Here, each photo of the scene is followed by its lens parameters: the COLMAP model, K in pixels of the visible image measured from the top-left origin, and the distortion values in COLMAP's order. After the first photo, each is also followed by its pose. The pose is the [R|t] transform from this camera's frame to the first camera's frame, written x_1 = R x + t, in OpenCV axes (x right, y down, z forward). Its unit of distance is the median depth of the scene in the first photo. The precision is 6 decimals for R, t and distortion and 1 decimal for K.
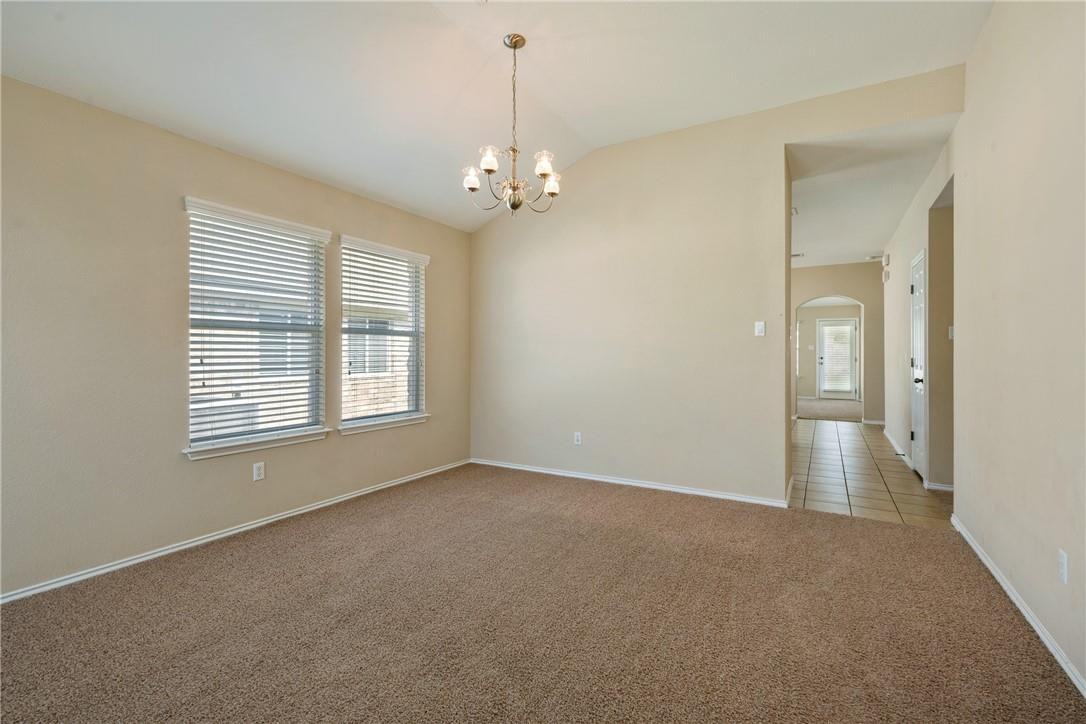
lens RADIAL K [[482.8, 0, 545.5], [0, 482.8, 353.8], [0, 0, 1]] dist [-0.000865, -0.000061]
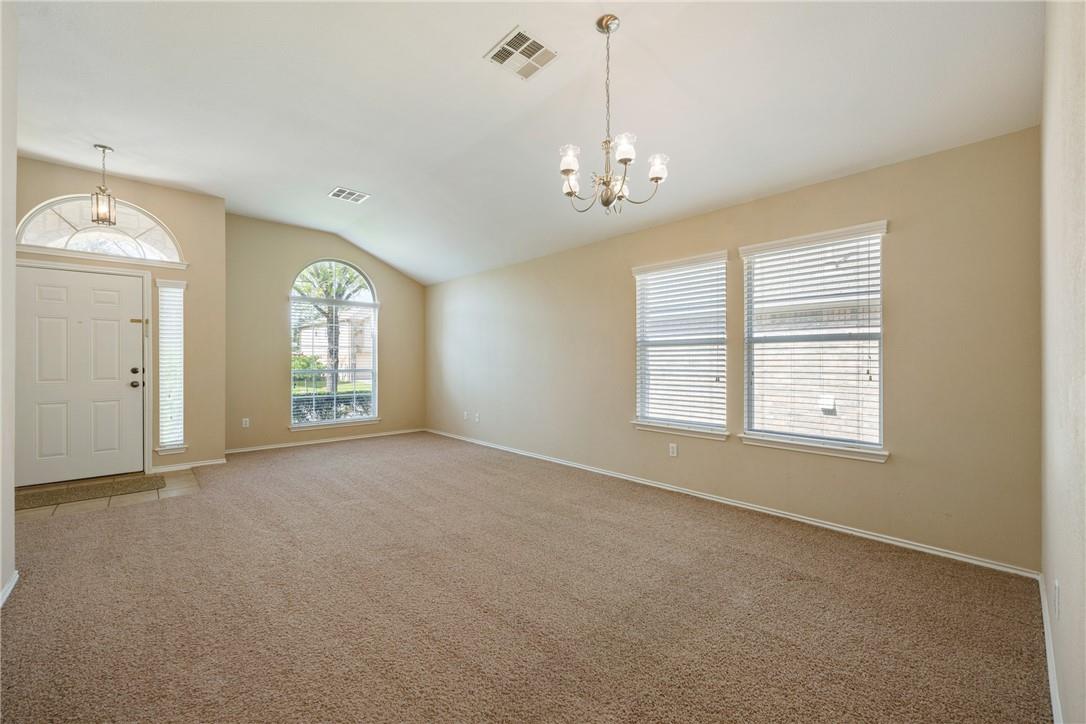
lens RADIAL K [[436.5, 0, 545.0], [0, 436.5, 364.7], [0, 0, 1]] dist [0.000880, 0.000113]
pose [[-0.291285, 0.005344, -0.956621, 0.597212], [-0.000382, 0.999984, 0.005703, -0.003136], [0.956636, 0.002026, -0.291278, 0.885116]]
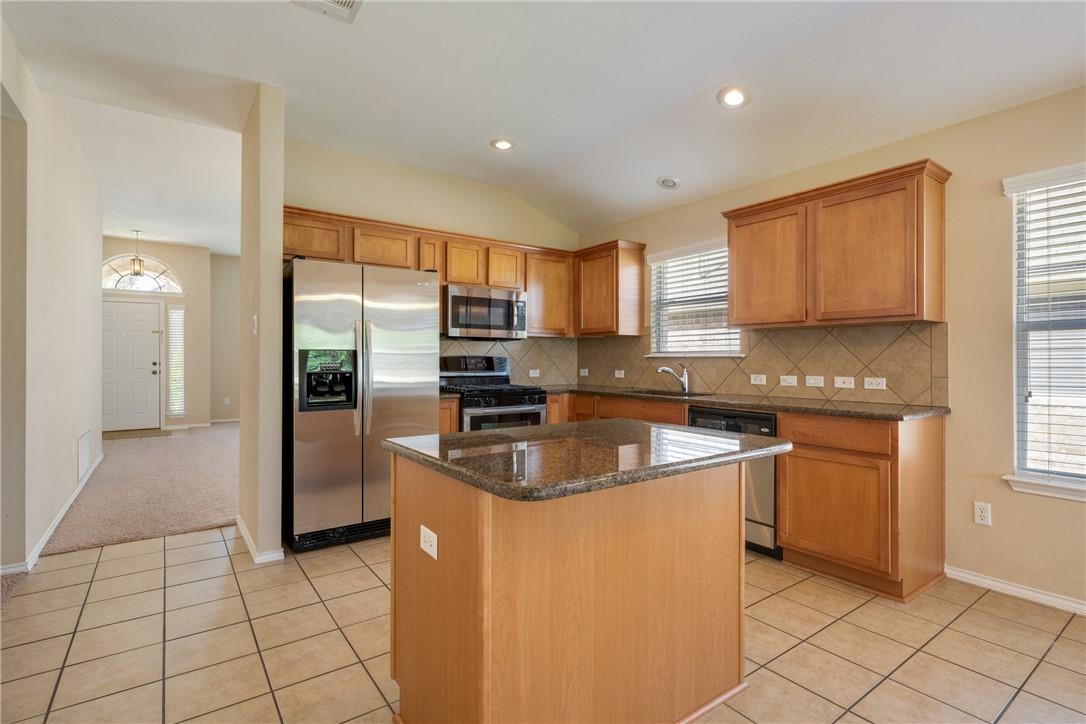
lens RADIAL K [[518.7, 0, 543.0], [0, 518.7, 362.0], [0, 0, 1]] dist [-0.002281, -0.000396]
pose [[-0.405109, 0.005759, -0.914250, 1.115439], [0.001030, 0.999982, 0.005842, 0.001751], [0.914268, 0.001425, -0.405108, 1.845760]]
